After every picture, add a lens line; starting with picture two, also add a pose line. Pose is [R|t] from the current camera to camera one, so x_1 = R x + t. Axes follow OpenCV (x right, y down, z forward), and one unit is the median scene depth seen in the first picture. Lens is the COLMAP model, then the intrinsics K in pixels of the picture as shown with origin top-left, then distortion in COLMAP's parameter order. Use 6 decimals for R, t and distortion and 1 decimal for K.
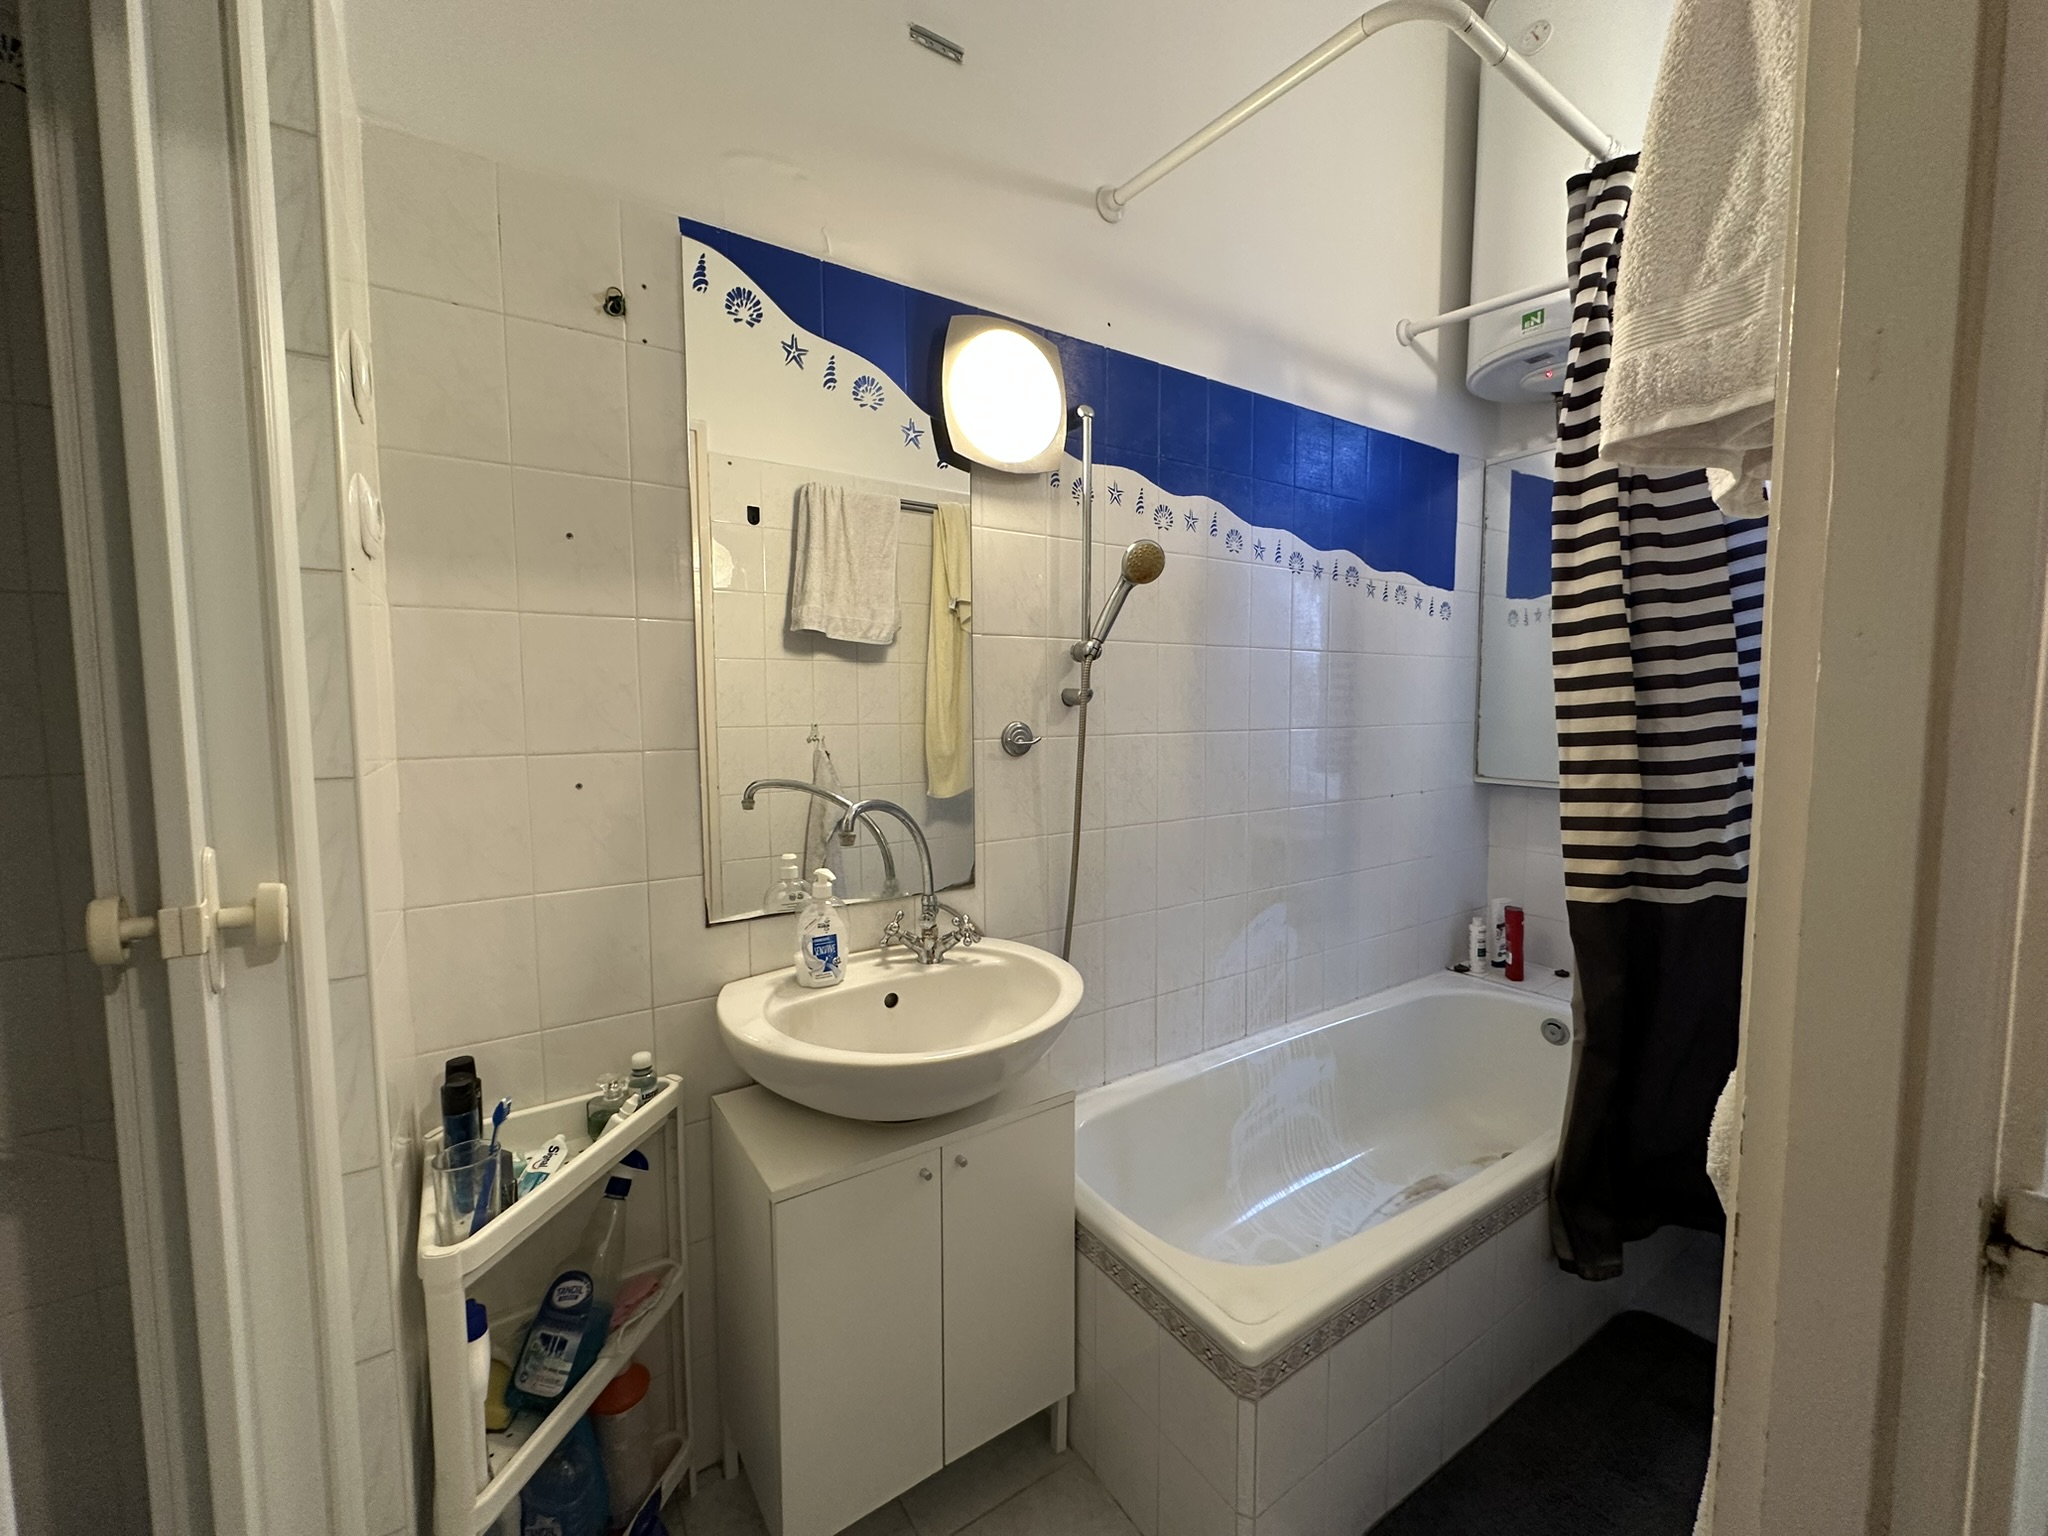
lens RADIAL K [[813.4, 0, 1026.0], [0, 813.4, 767.1], [0, 0, 1]] dist [-0.003252, -0.000202]
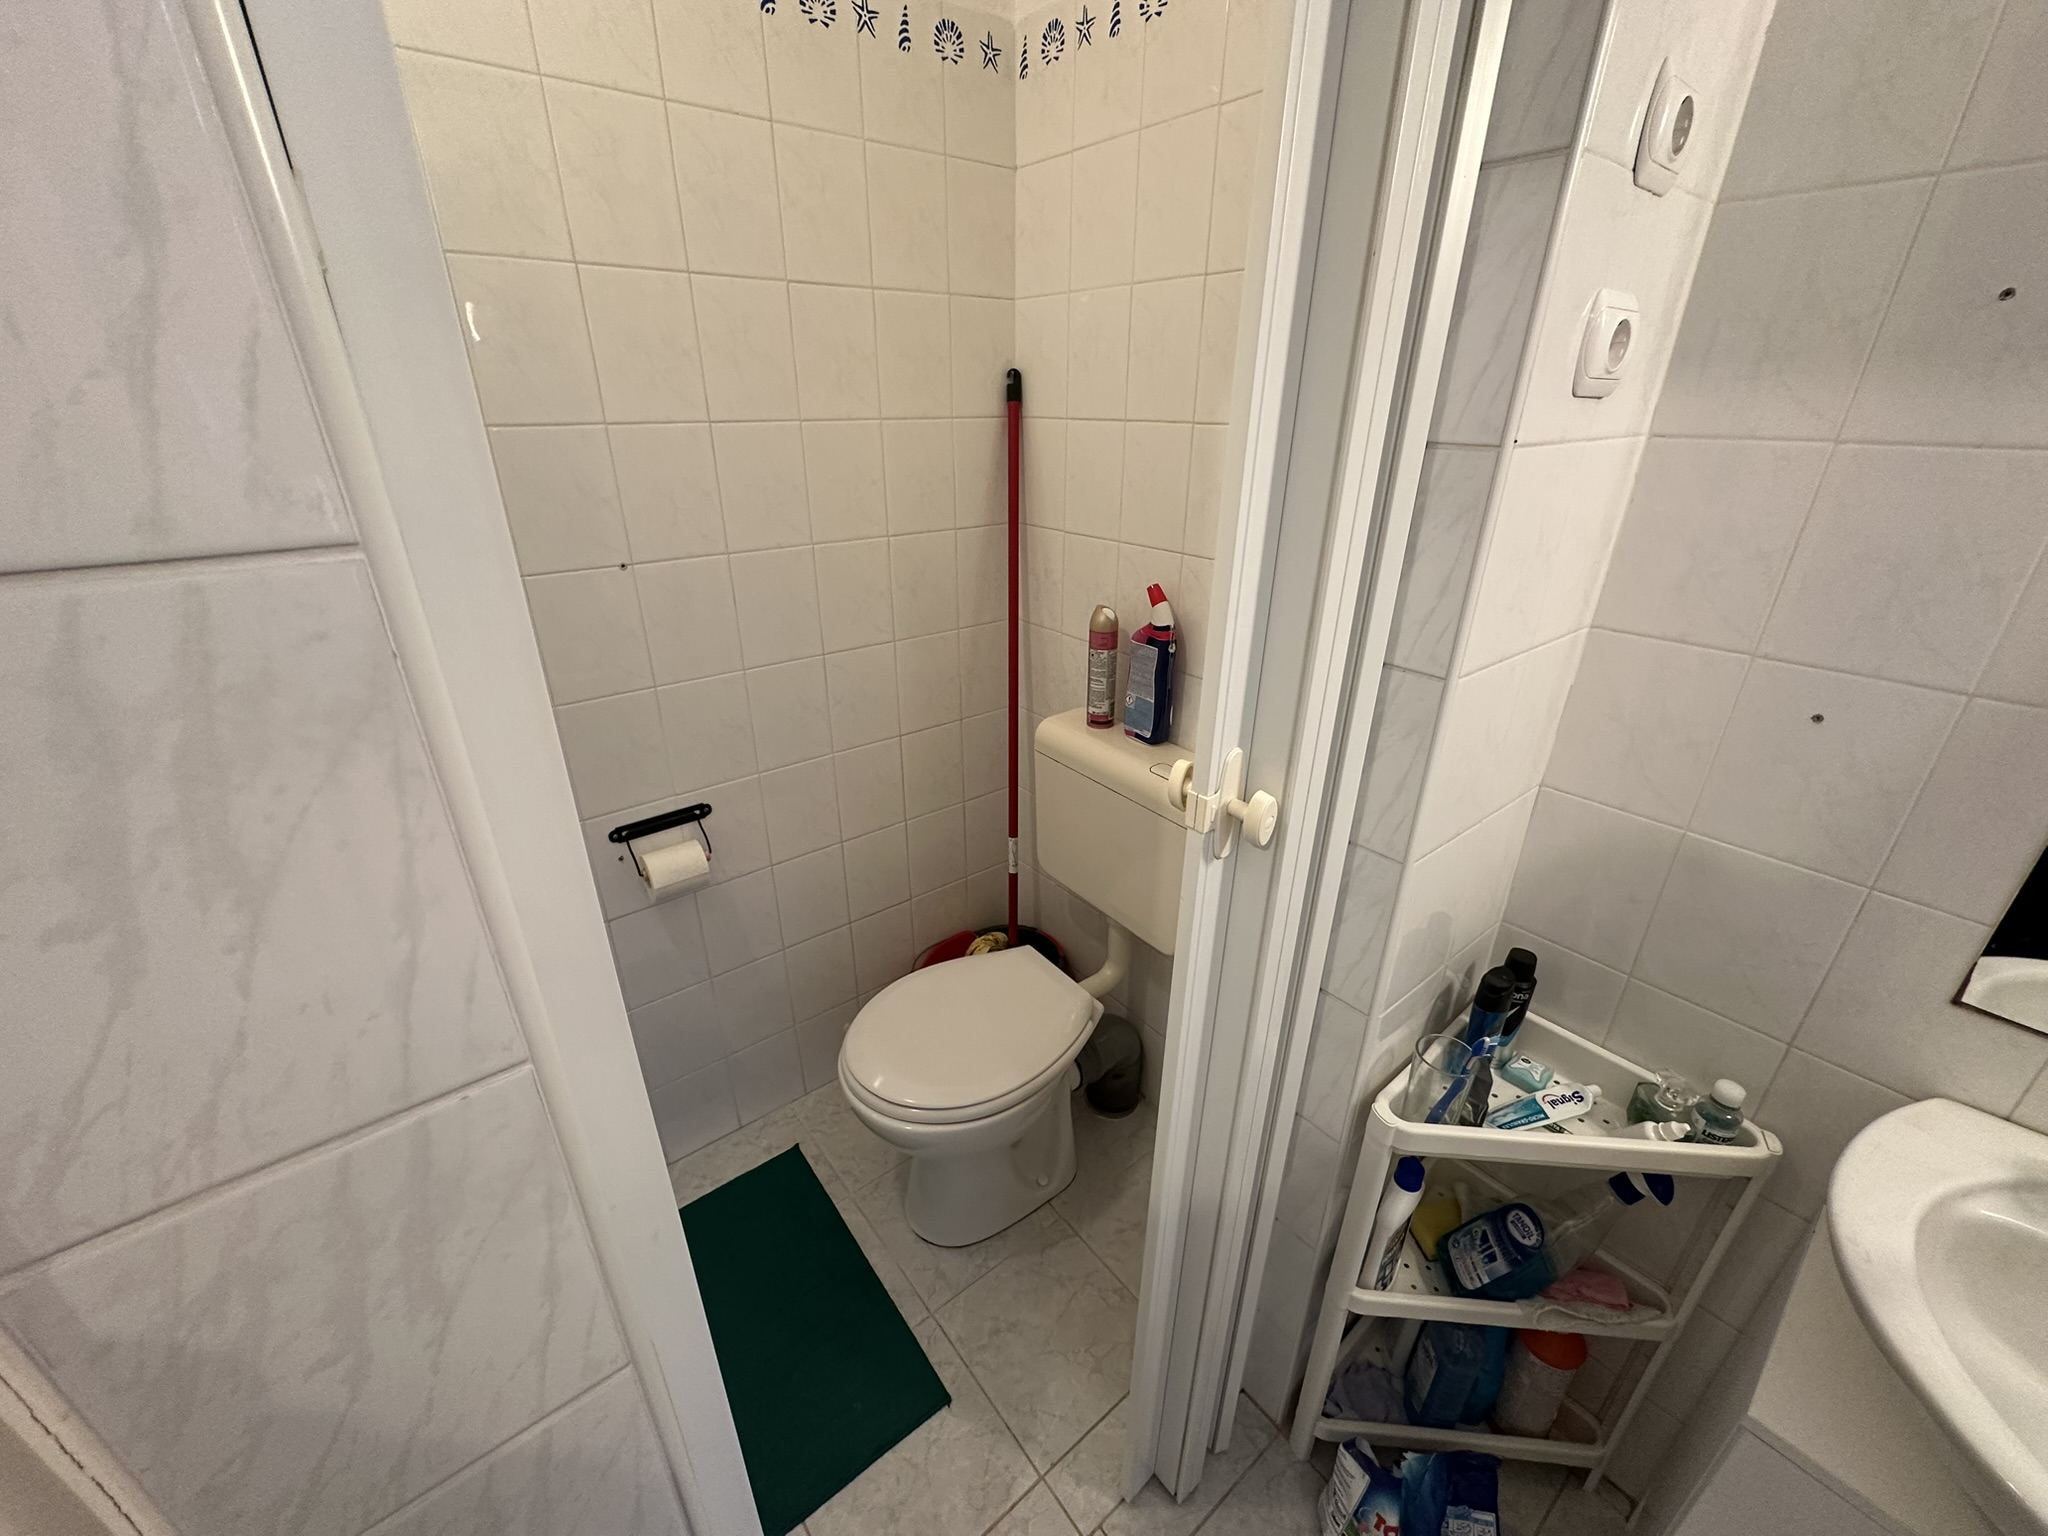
lens RADIAL K [[813.4, 0, 1024.0], [0, 813.4, 764.1], [0, 0, 1]] dist [-0.003252, -0.000202]
pose [[0.091283, 0.422655, -0.901682, 0.002852], [-0.079985, 0.905648, 0.416417, -0.168940], [0.992608, 0.034109, 0.116477, 0.285968]]
